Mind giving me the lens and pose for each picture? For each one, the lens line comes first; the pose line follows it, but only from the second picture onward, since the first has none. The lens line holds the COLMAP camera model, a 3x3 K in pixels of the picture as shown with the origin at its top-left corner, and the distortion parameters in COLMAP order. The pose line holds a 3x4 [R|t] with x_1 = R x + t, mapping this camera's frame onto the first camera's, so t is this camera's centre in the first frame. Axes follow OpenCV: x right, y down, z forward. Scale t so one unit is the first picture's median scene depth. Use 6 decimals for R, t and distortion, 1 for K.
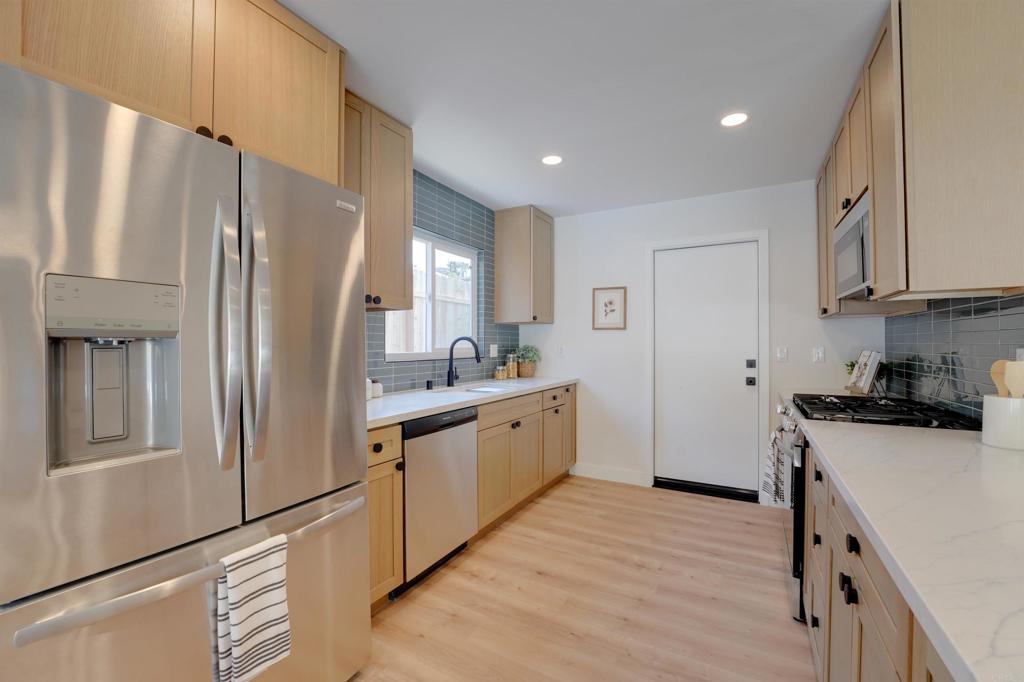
lens RADIAL K [[419.9, 0, 511.2], [0, 419.9, 341.1], [0, 0, 1]] dist [-0.025829, 0.001733]
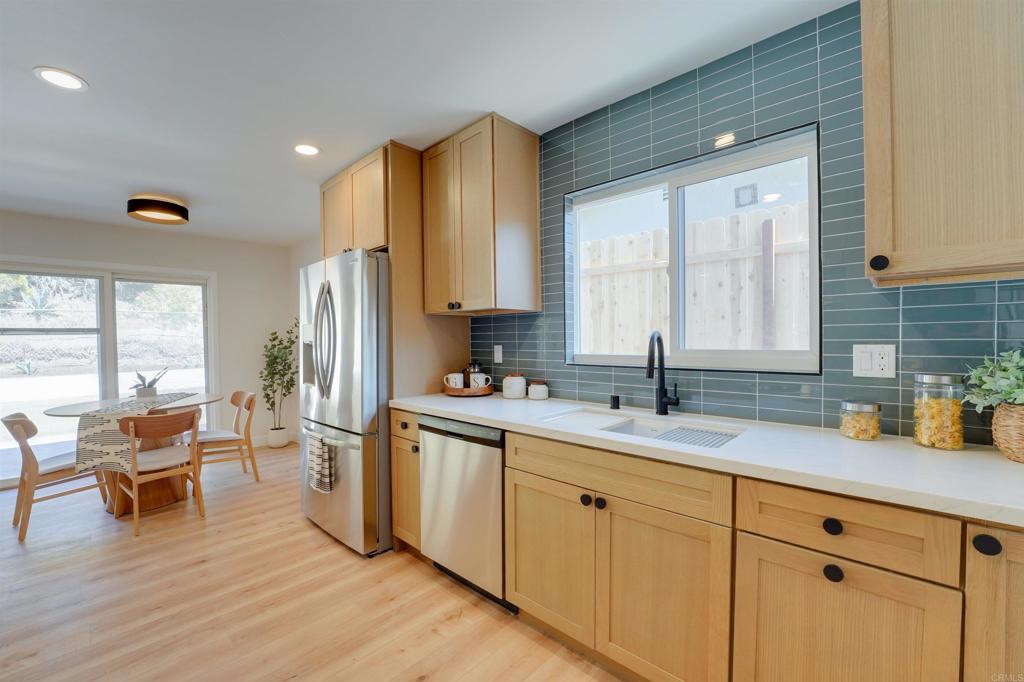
lens RADIAL K [[419.9, 0, 509.2], [0, 419.9, 345.6], [0, 0, 1]] dist [-0.025829, 0.001733]
pose [[-0.243948, 0.019881, -0.969585, 0.425868], [0.018377, 0.999705, 0.015875, -0.003678], [0.969614, -0.013945, -0.244241, 0.812094]]
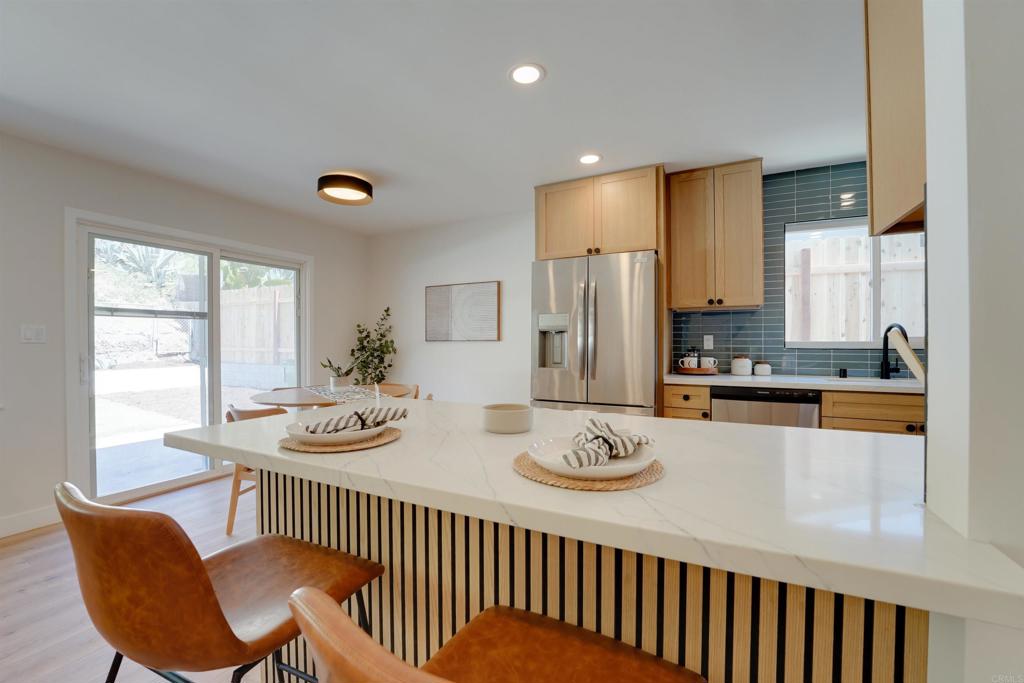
lens RADIAL K [[419.9, 0, 508.5], [0, 419.9, 344.2], [0, 0, 1]] dist [-0.025829, 0.001733]
pose [[0.039131, 0.003771, -0.999227, 0.619125], [0.006105, 0.999973, 0.004012, 0.021121], [0.999215, -0.006257, 0.039107, 0.131531]]
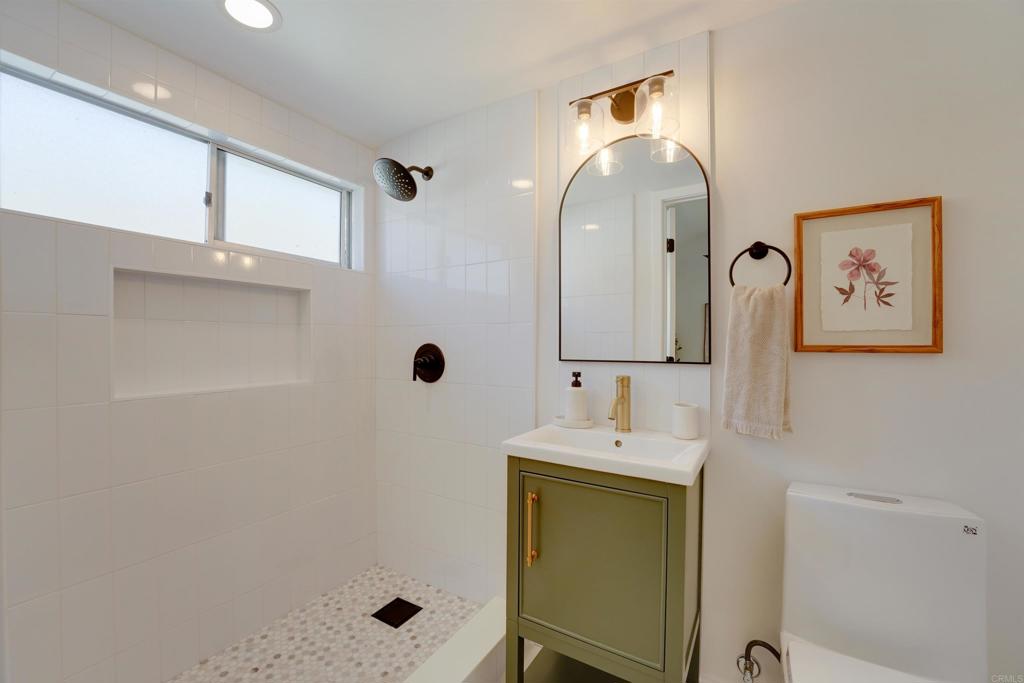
lens RADIAL K [[419.9, 0, 507.7], [0, 419.9, 342.2], [0, 0, 1]] dist [-0.025829, 0.001733]
pose [[0.999444, 0.000398, -0.033325, -0.005247], [-0.000236, 0.999988, 0.004880, -0.036641], [0.033326, -0.004869, 0.999433, 0.736433]]
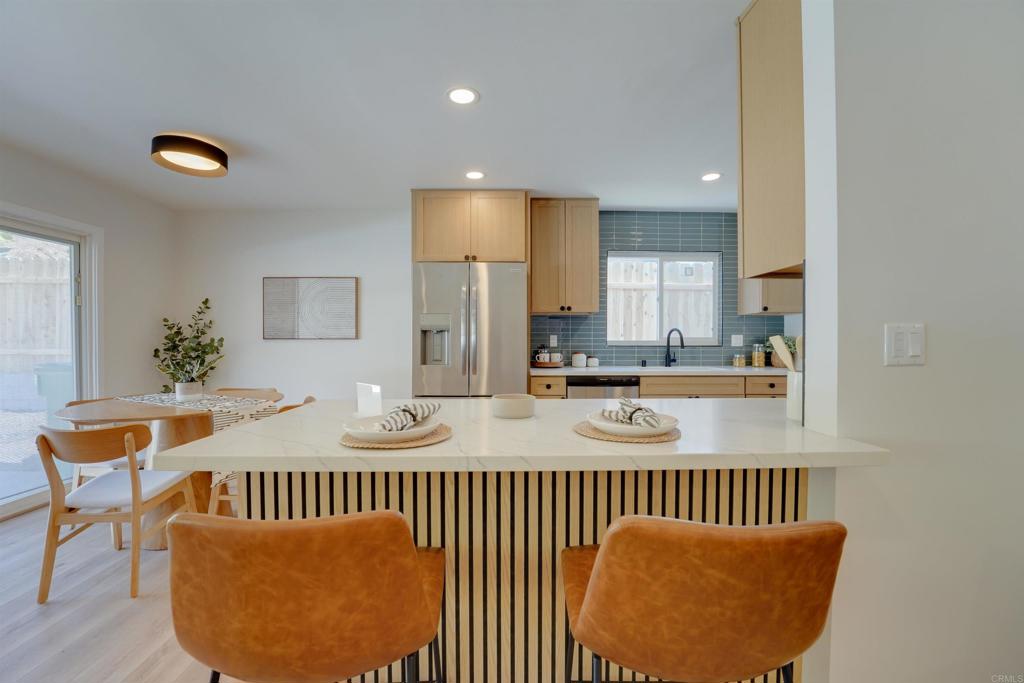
lens RADIAL K [[419.9, 0, 506.8], [0, 419.9, 345.5], [0, 0, 1]] dist [-0.025829, 0.001733]
pose [[0.504742, 0.010219, -0.863210, 0.626335], [0.003871, 0.999893, 0.014100, 0.019188], [0.863262, -0.010458, 0.504649, -0.071640]]
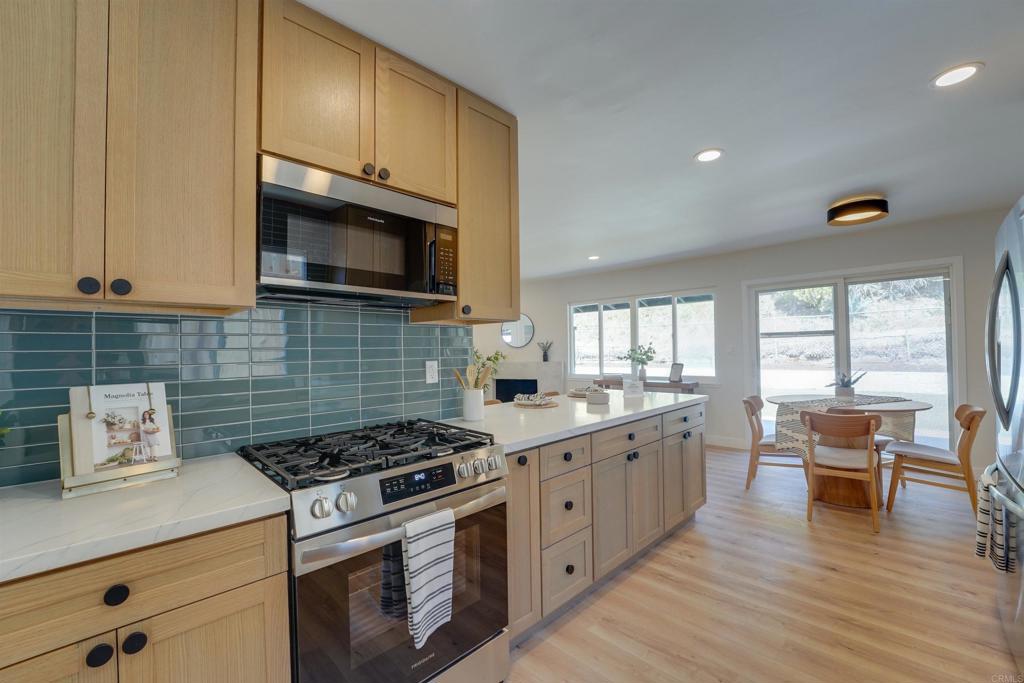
lens RADIAL K [[419.9, 0, 511.6], [0, 419.9, 345.5], [0, 0, 1]] dist [-0.025829, 0.001733]
pose [[-0.963685, 0.020457, 0.266256, 0.222959], [0.017052, 0.999741, -0.015094, -0.004959], [-0.266496, -0.010006, -0.963784, 0.923364]]
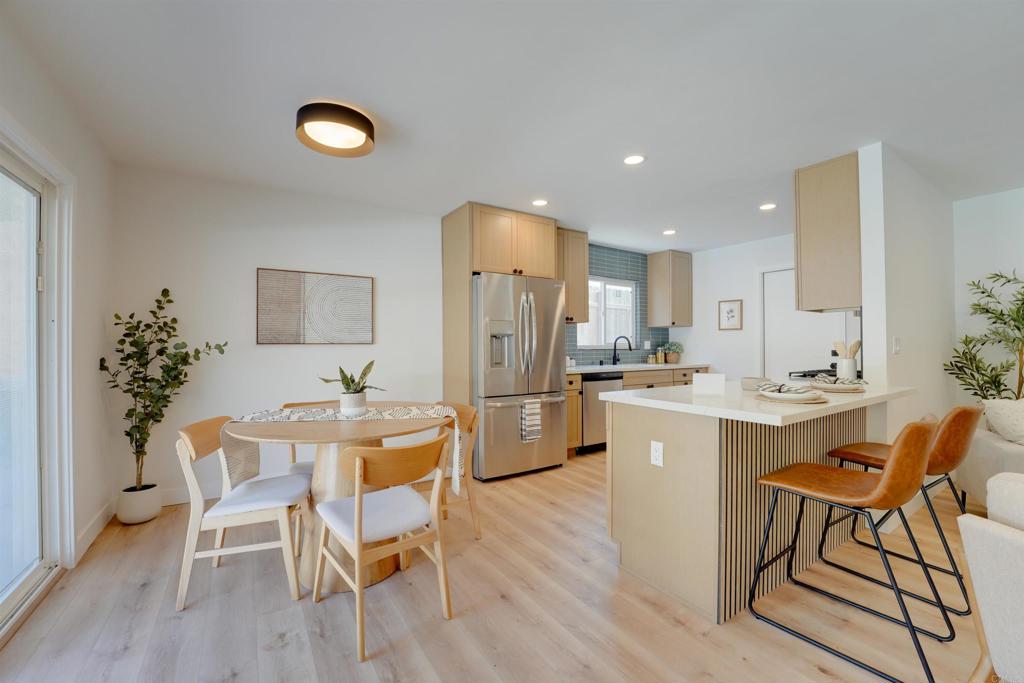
lens RADIAL K [[419.9, 0, 513.3], [0, 419.9, 341.0], [0, 0, 1]] dist [-0.025829, 0.001733]
pose [[0.889257, -0.008065, -0.457336, 0.236096], [0.004853, 0.999955, -0.008197, 0.019098], [0.457382, 0.005070, 0.889256, -0.622083]]
